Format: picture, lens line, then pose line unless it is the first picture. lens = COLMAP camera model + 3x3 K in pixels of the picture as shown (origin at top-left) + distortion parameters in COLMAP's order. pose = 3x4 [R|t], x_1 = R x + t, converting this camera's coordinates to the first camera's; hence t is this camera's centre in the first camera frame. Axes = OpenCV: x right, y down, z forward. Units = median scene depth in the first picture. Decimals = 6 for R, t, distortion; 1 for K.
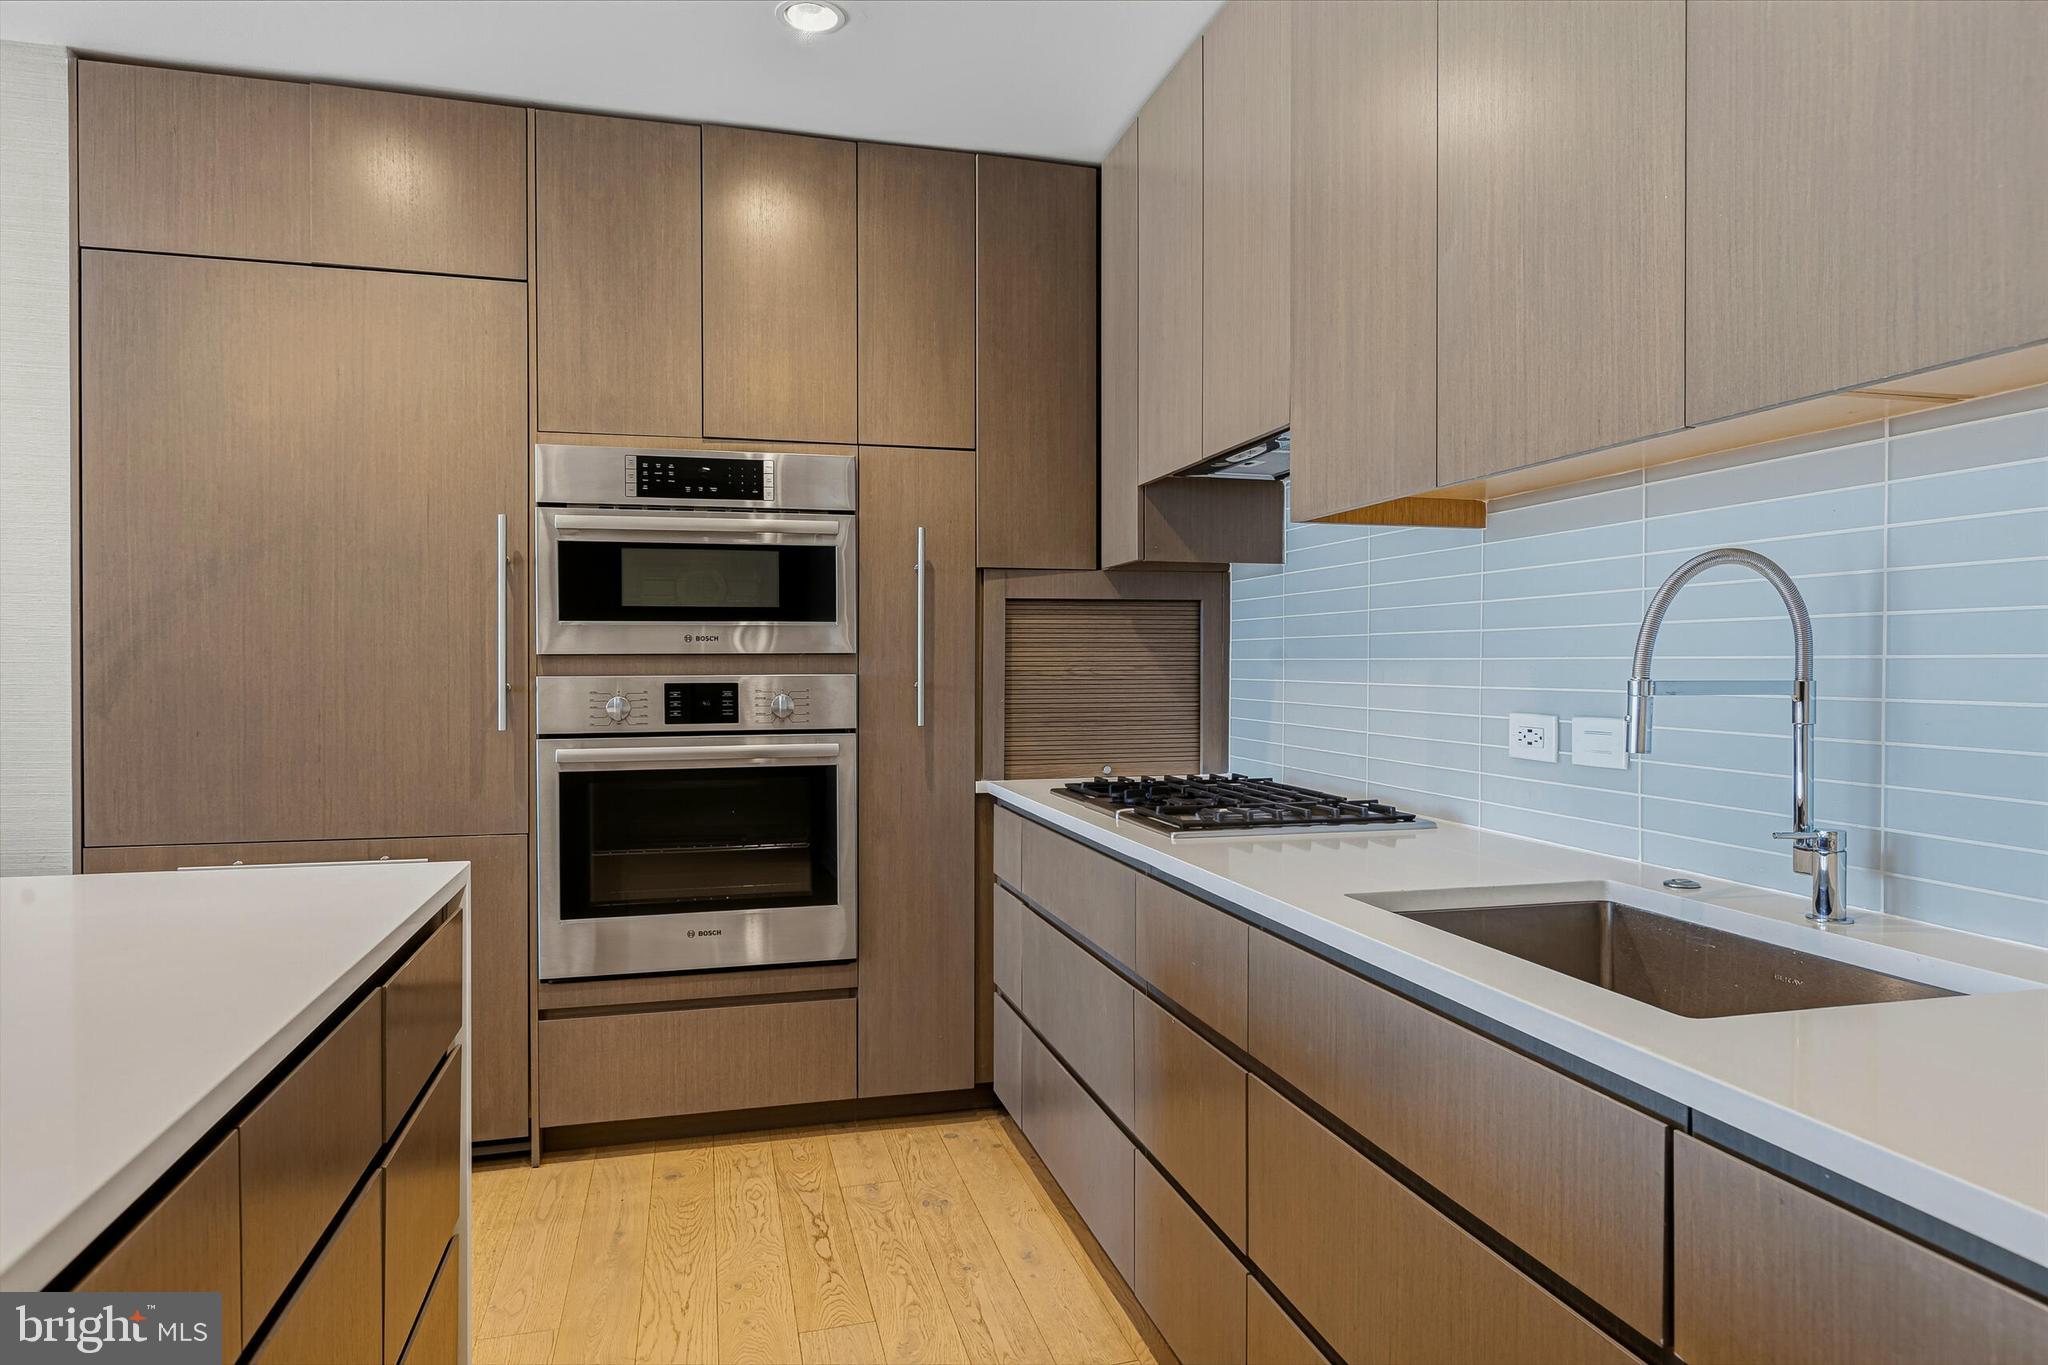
lens RADIAL K [[1236.2, 0, 1024.0], [0, 1236.2, 682.5], [0, 0, 1]] dist [-0.000614, -0.000943]
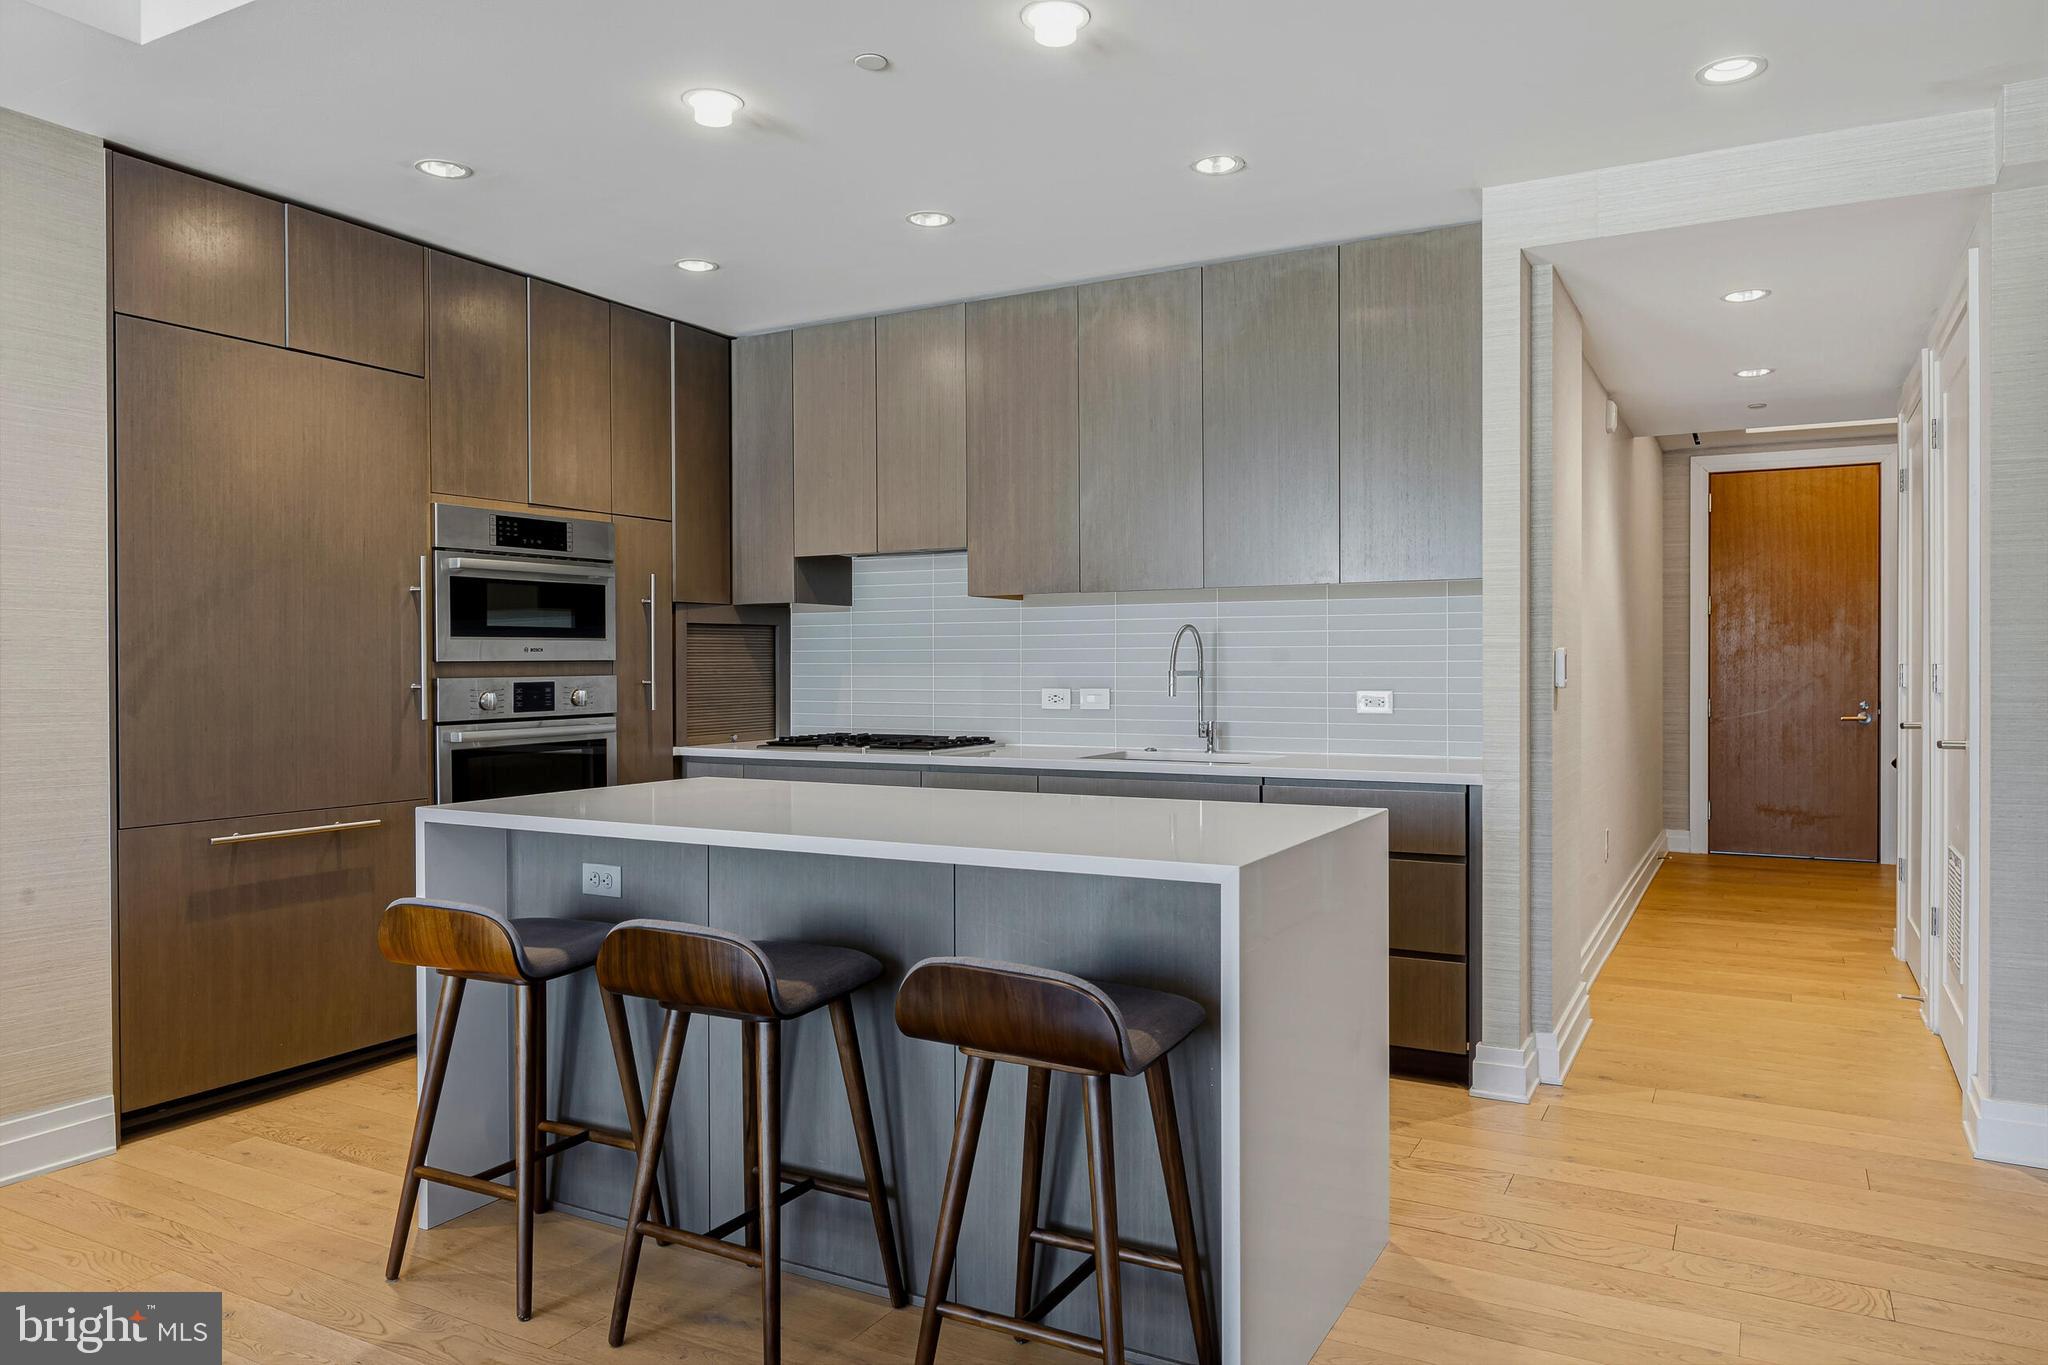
lens RADIAL K [[1368.6, 0, 1024.0], [0, 1368.6, 682.5], [0, 0, 1]] dist [-0.000138, -0.001875]
pose [[0.688649, -0.013134, 0.724976, -1.000946], [0.016709, 0.999858, 0.002242, 0.006554], [-0.724903, 0.010570, 0.688770, -0.452613]]
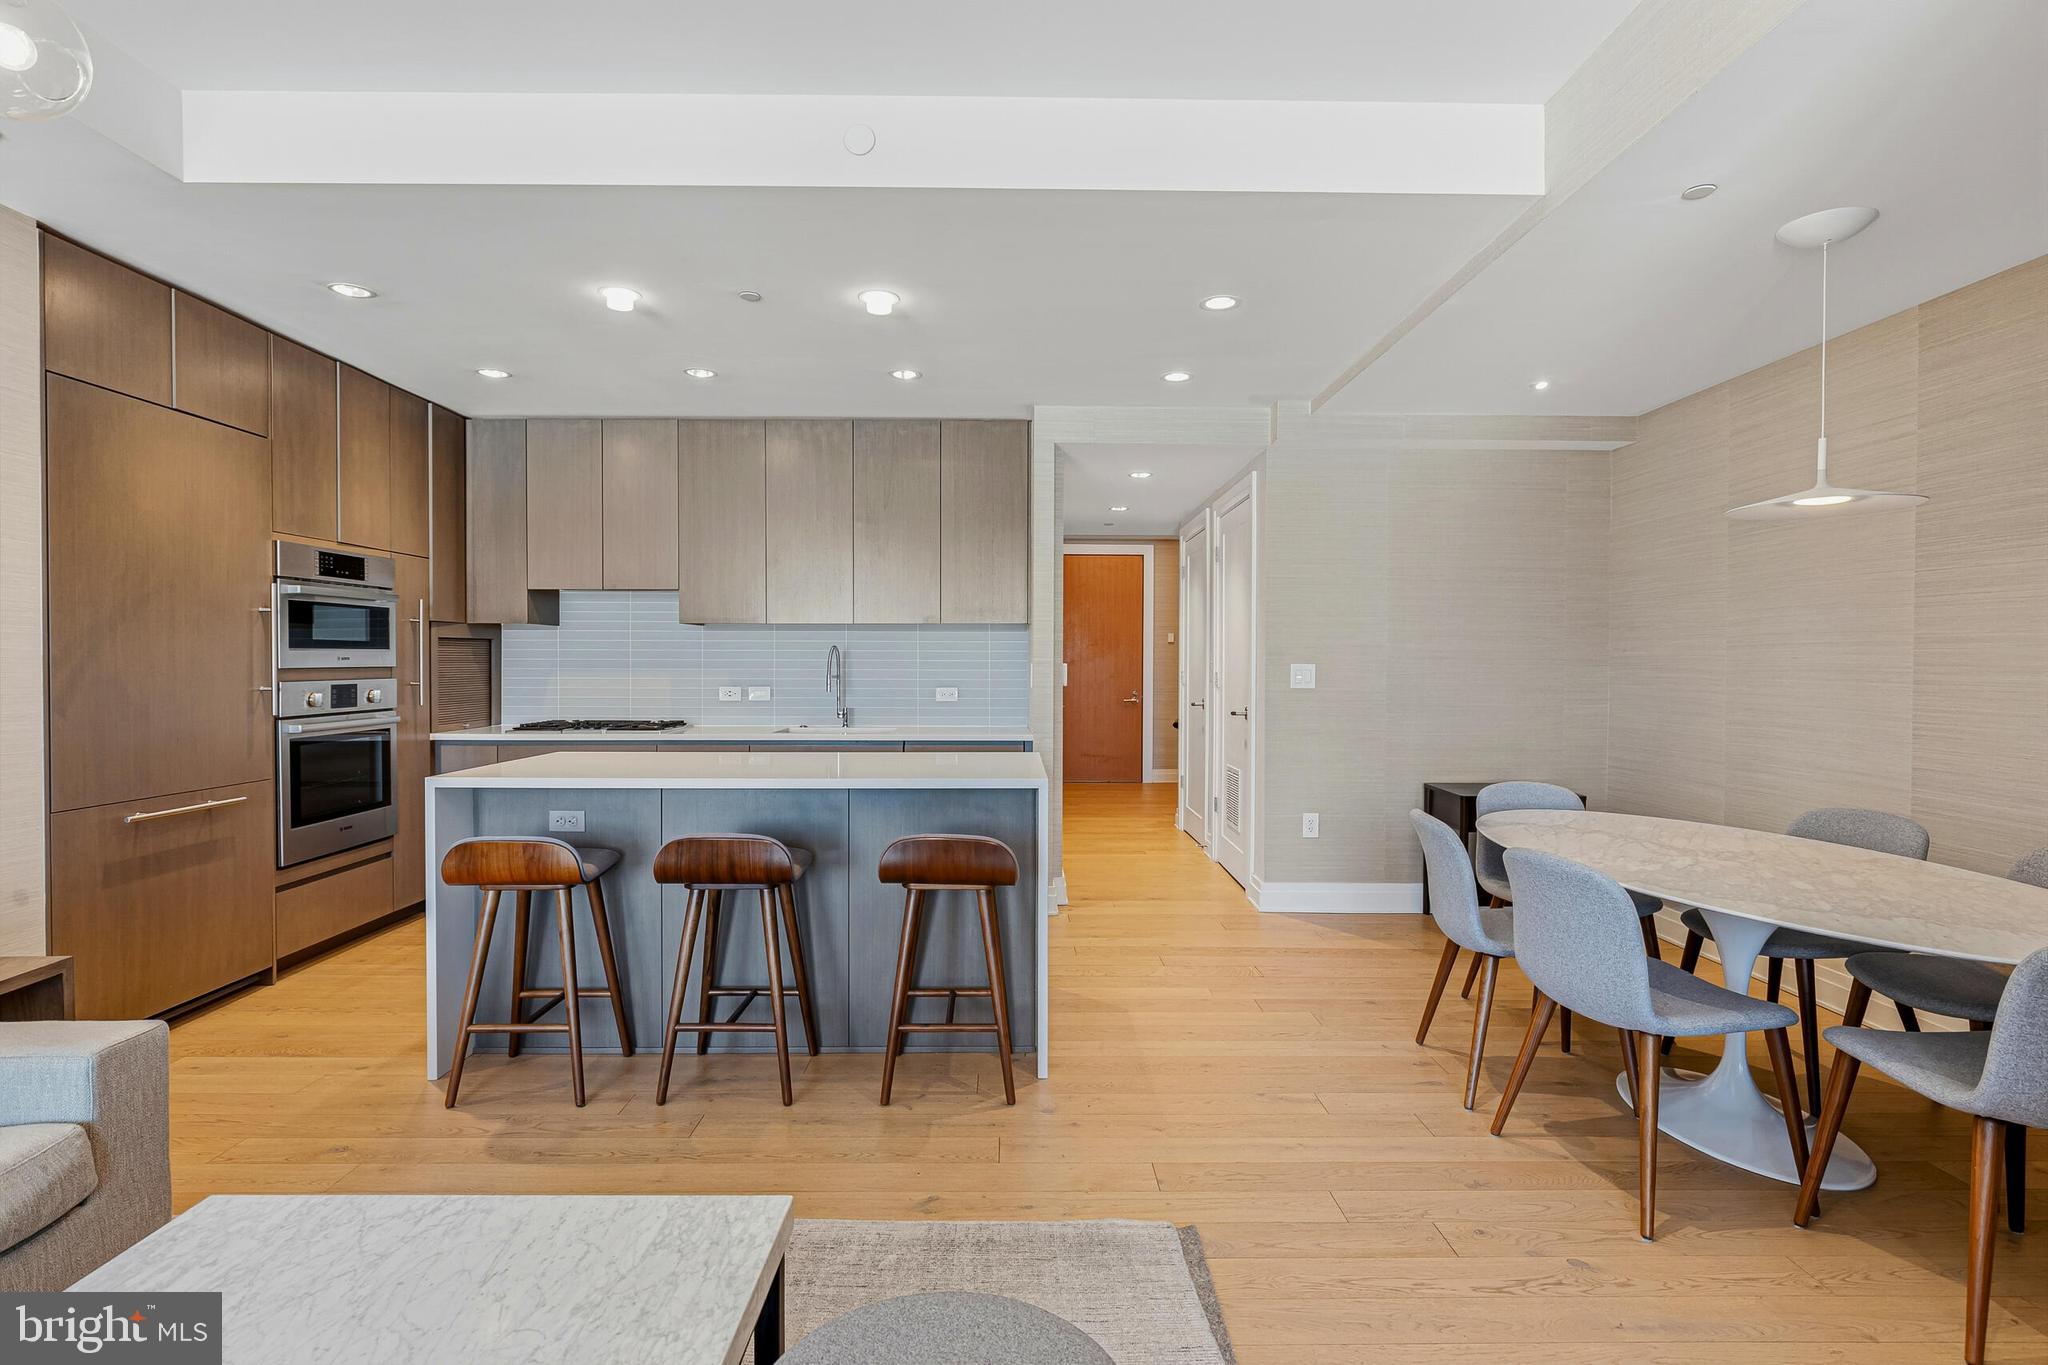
lens RADIAL K [[1027.1, 0, 1024.0], [0, 1027.1, 682.5], [0, 0, 1]] dist [-0.000932, 0.001015]
pose [[0.243235, -0.017851, 0.969803, -1.442054], [0.014051, 0.999791, 0.014878, -0.010184], [-0.969866, 0.010008, 0.243435, -0.281769]]
